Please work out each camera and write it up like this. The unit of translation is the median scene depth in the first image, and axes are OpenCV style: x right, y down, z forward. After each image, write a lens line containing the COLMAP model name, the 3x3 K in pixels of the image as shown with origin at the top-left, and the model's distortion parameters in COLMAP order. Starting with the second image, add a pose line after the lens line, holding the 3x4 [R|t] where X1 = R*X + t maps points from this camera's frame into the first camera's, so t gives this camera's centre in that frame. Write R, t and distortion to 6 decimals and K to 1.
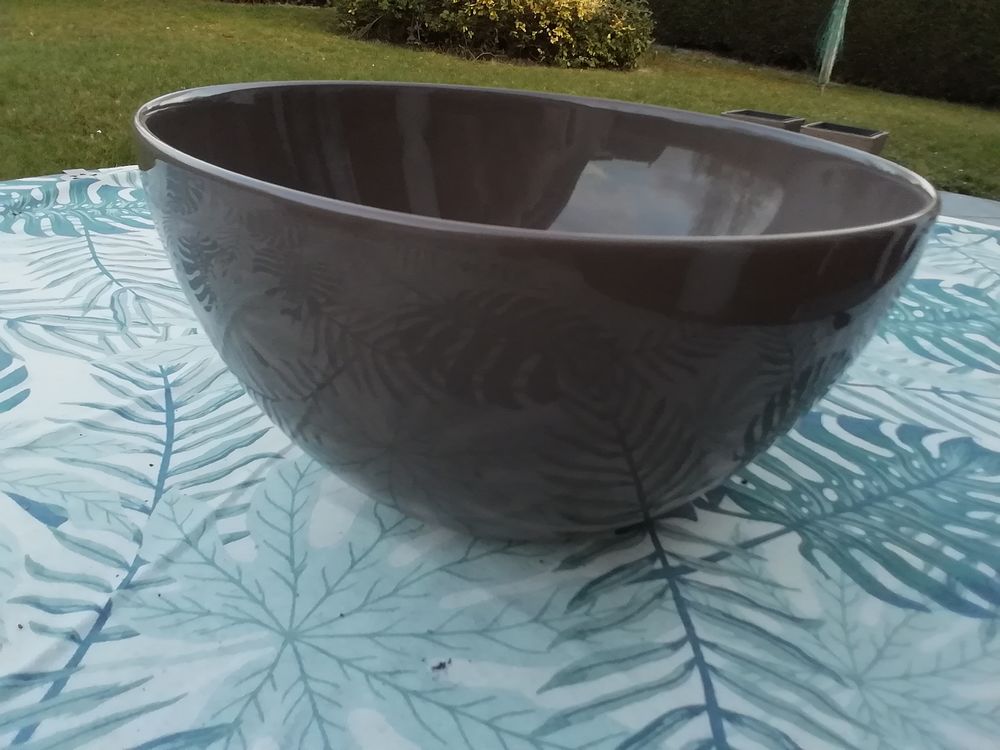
lens RADIAL K [[781.4, 0, 514.0], [0, 781.4, 374.7], [0, 0, 1]] dist [0.095855, -0.147069]
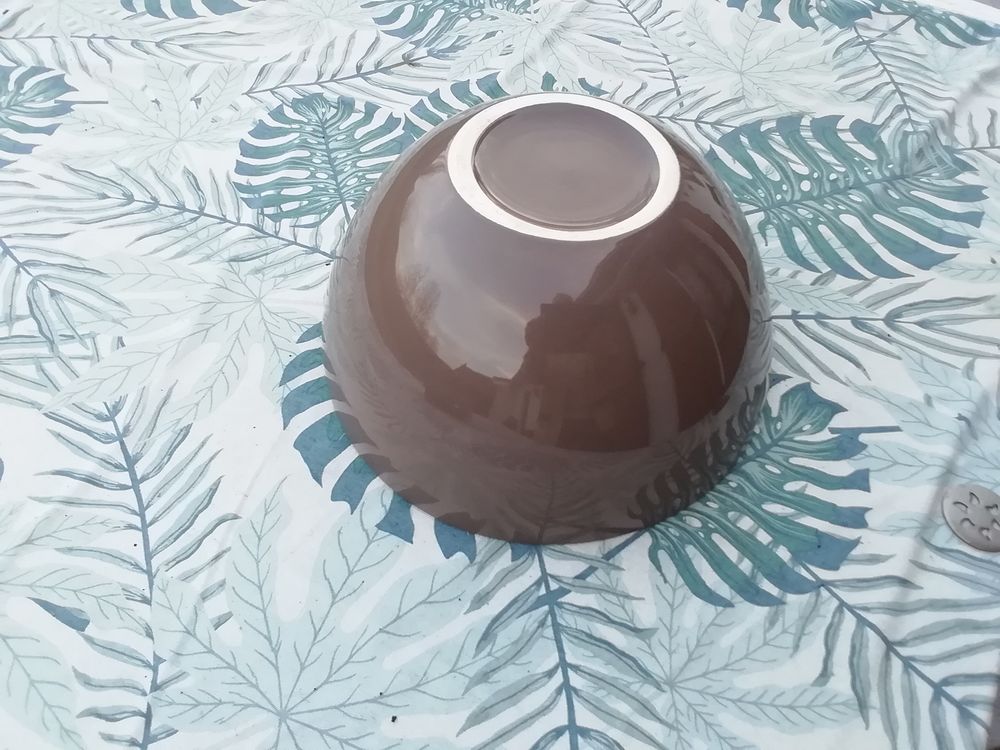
lens RADIAL K [[781.4, 0, 514.0], [0, 781.4, 374.7], [0, 0, 1]] dist [0.095855, -0.147069]
pose [[0.994206, -0.101299, 0.035955, 0.126123], [0.072522, 0.879026, 0.471226, -0.742088], [-0.079340, -0.465889, 0.881279, -0.015141]]
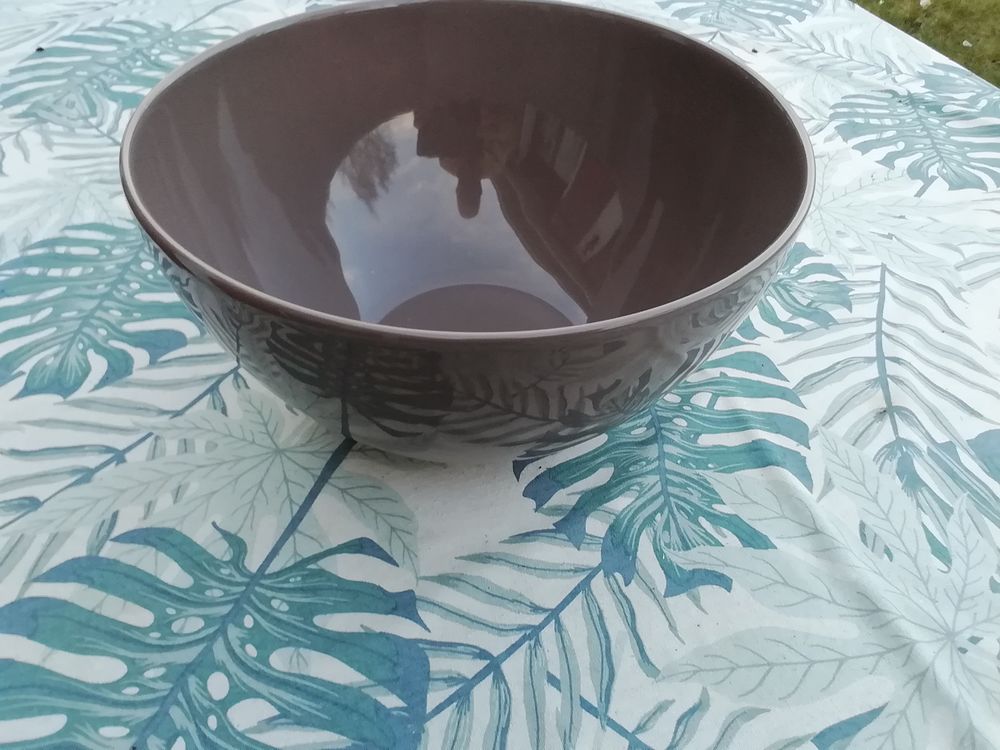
lens RADIAL K [[781.4, 0, 514.0], [0, 781.4, 374.7], [0, 0, 1]] dist [0.095855, -0.147069]
pose [[-0.560150, 0.501985, -0.658971, 1.258951], [-0.433743, 0.499995, 0.749581, -1.274338], [0.705761, 0.705702, -0.062340, 2.012678]]
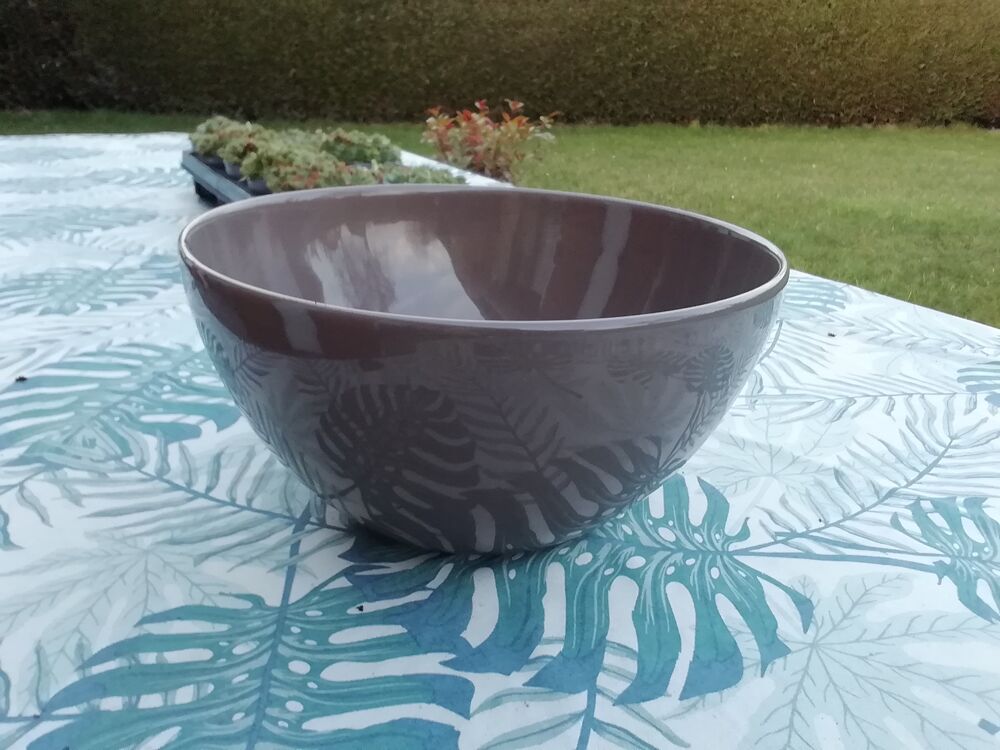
lens RADIAL K [[781.4, 0, 514.0], [0, 781.4, 374.7], [0, 0, 1]] dist [0.095855, -0.147069]
pose [[-0.381037, 0.249712, -0.890199, 1.207922], [-0.471314, 0.775875, 0.419382, -0.685587], [0.795408, 0.579363, -0.177944, 1.396908]]
